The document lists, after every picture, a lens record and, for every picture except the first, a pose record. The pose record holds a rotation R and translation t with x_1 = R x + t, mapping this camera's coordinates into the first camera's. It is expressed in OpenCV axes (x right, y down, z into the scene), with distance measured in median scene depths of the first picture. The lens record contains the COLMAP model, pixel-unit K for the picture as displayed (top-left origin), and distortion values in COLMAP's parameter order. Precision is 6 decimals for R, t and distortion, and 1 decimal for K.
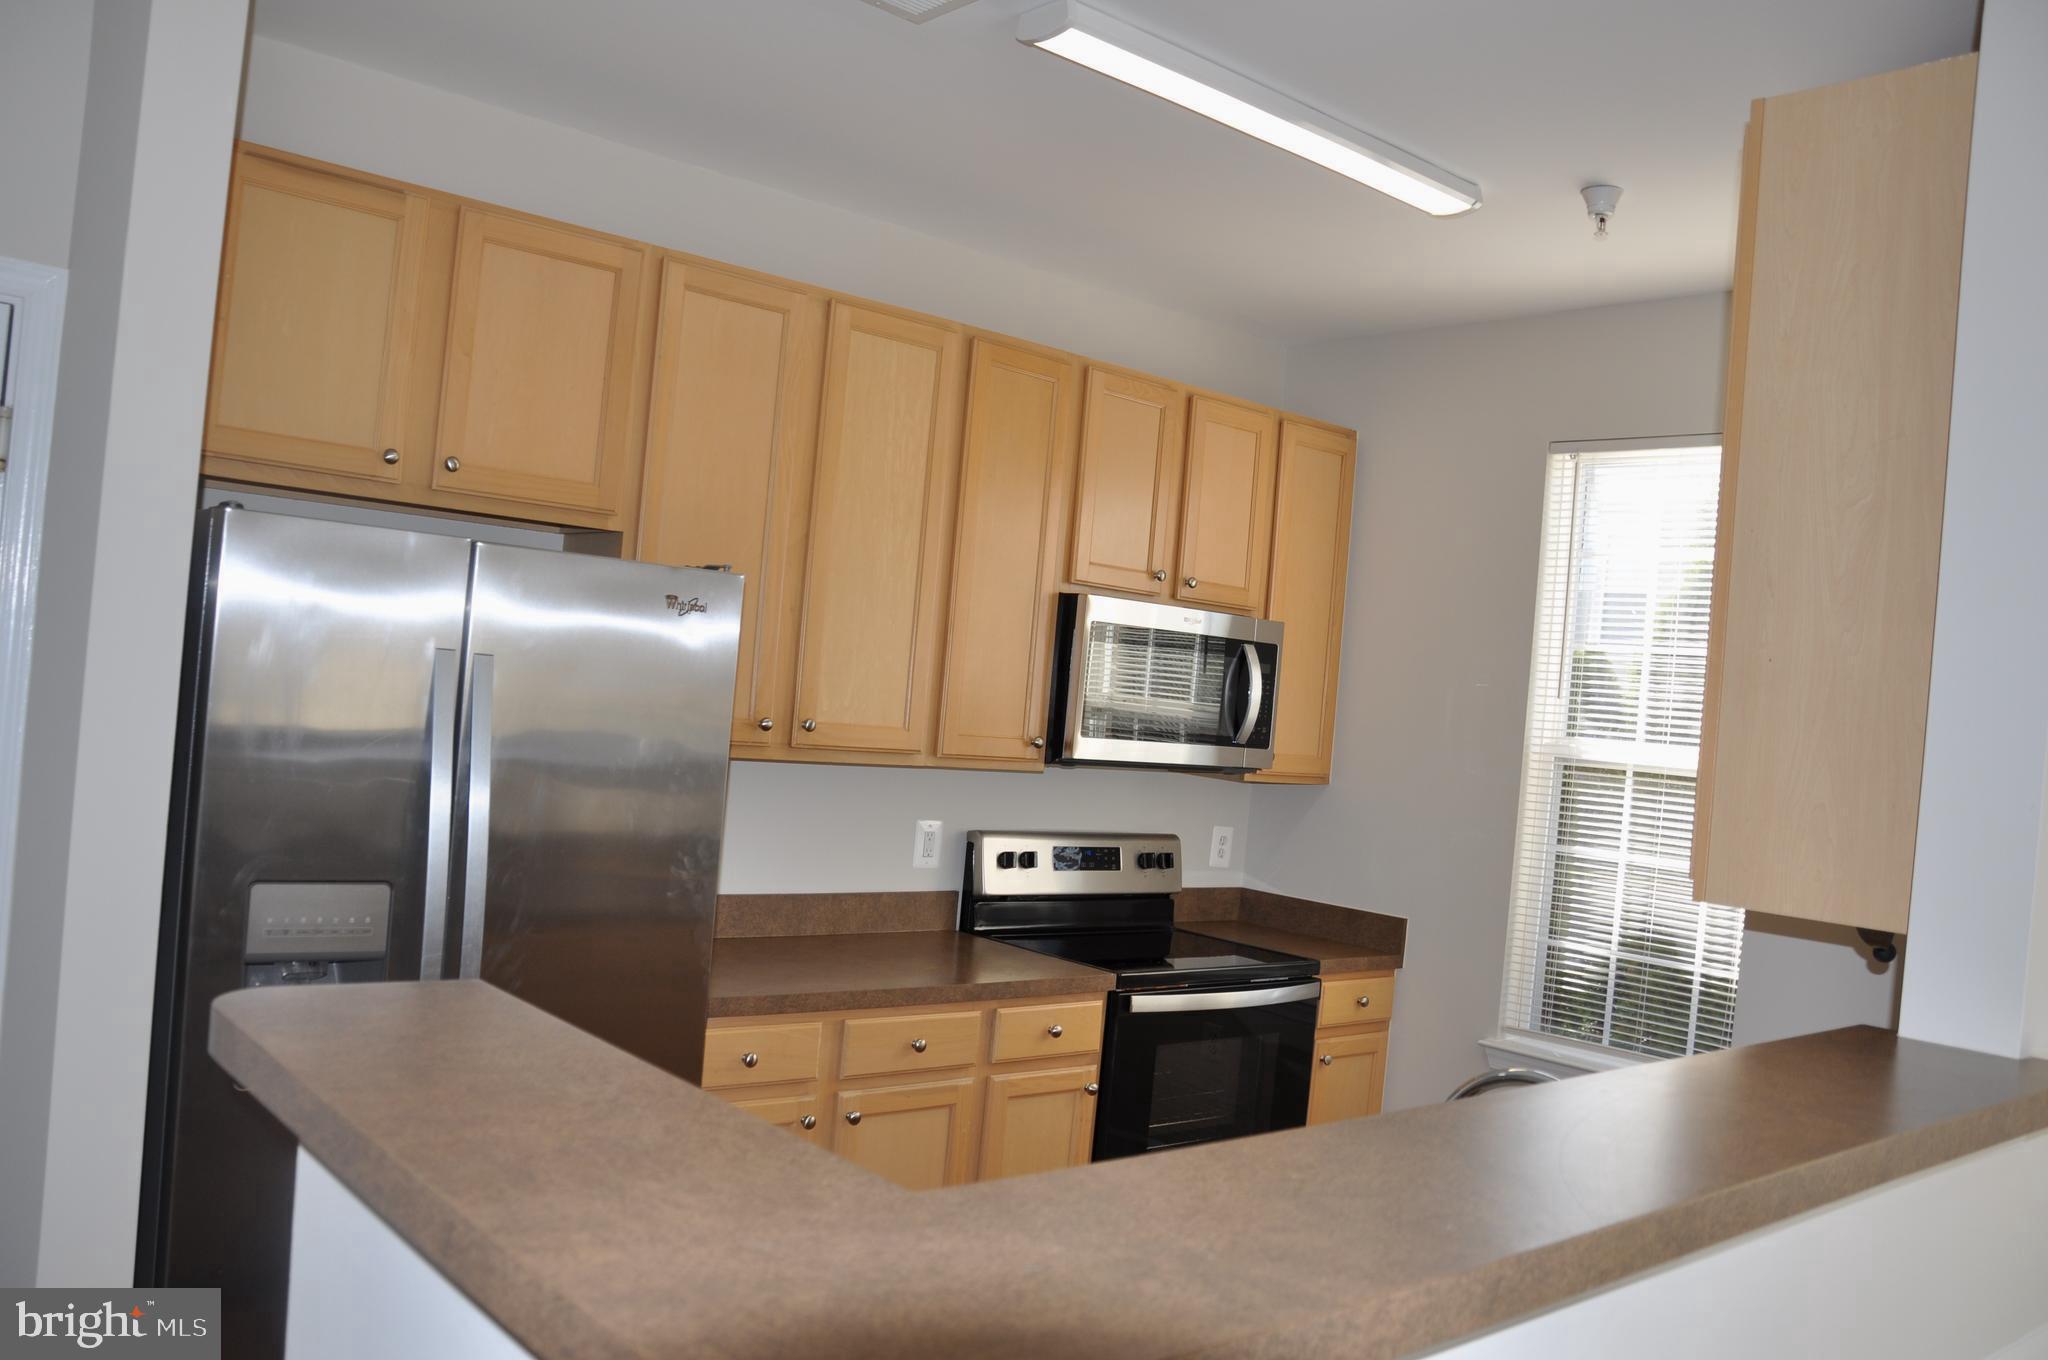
lens RADIAL K [[1627.4, 0, 1028.6], [0, 1627.4, 678.8], [0, 0, 1]] dist [0.001374, 0.004293]
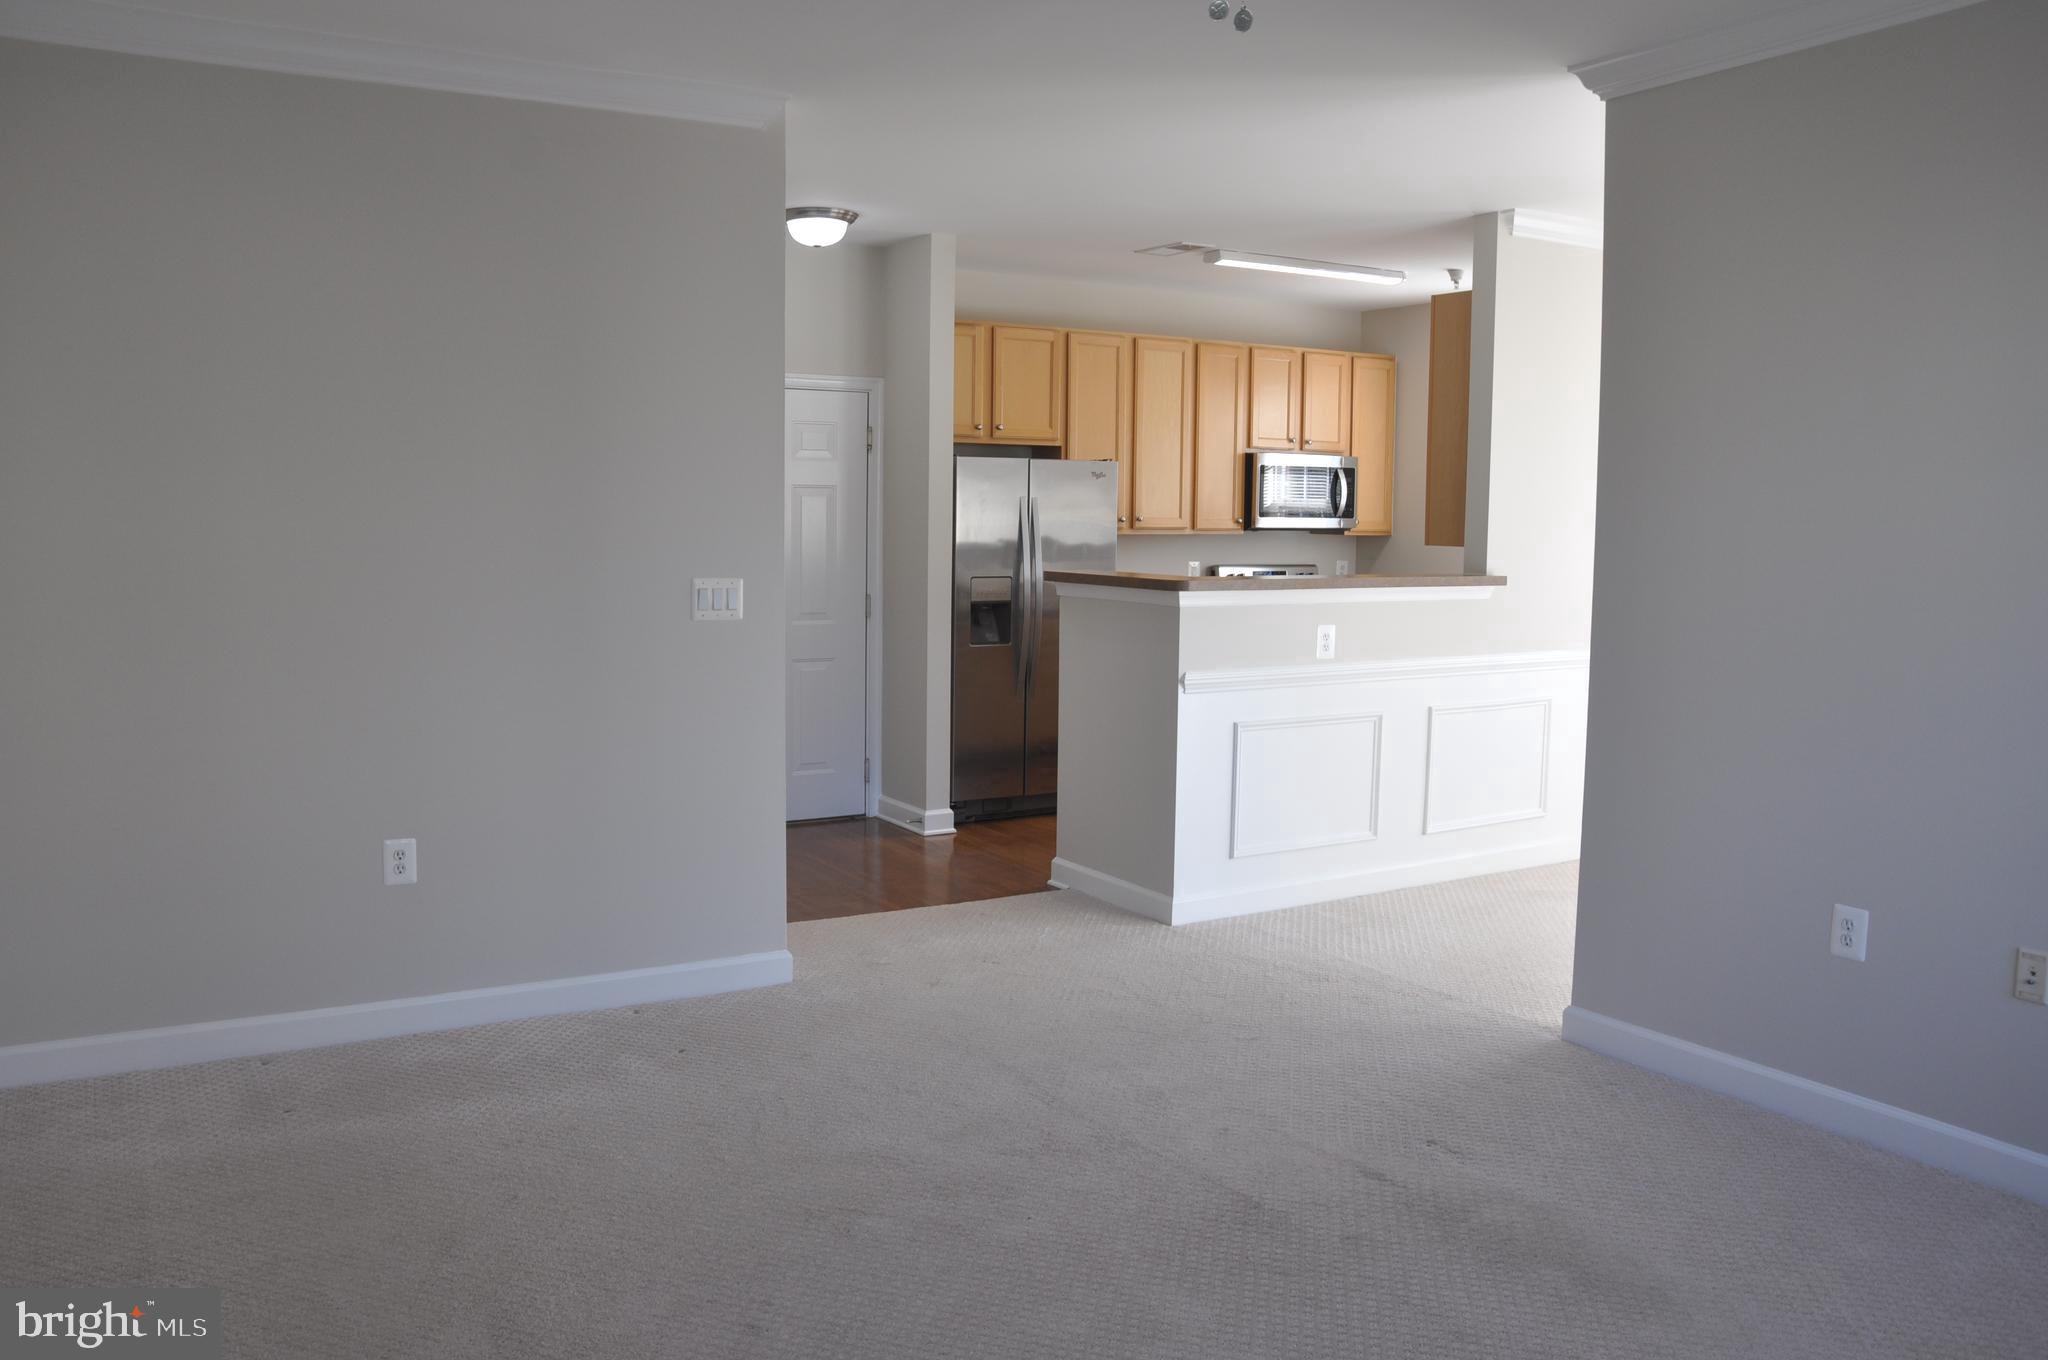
lens RADIAL K [[1627.4, 0, 1032.2], [0, 1627.4, 684.8], [0, 0, 1]] dist [0.001374, 0.004293]
pose [[0.982221, -0.058427, -0.178407, 0.106444], [0.076826, 0.992214, 0.098027, 0.019785], [0.171290, -0.109990, 0.979062, -1.205636]]
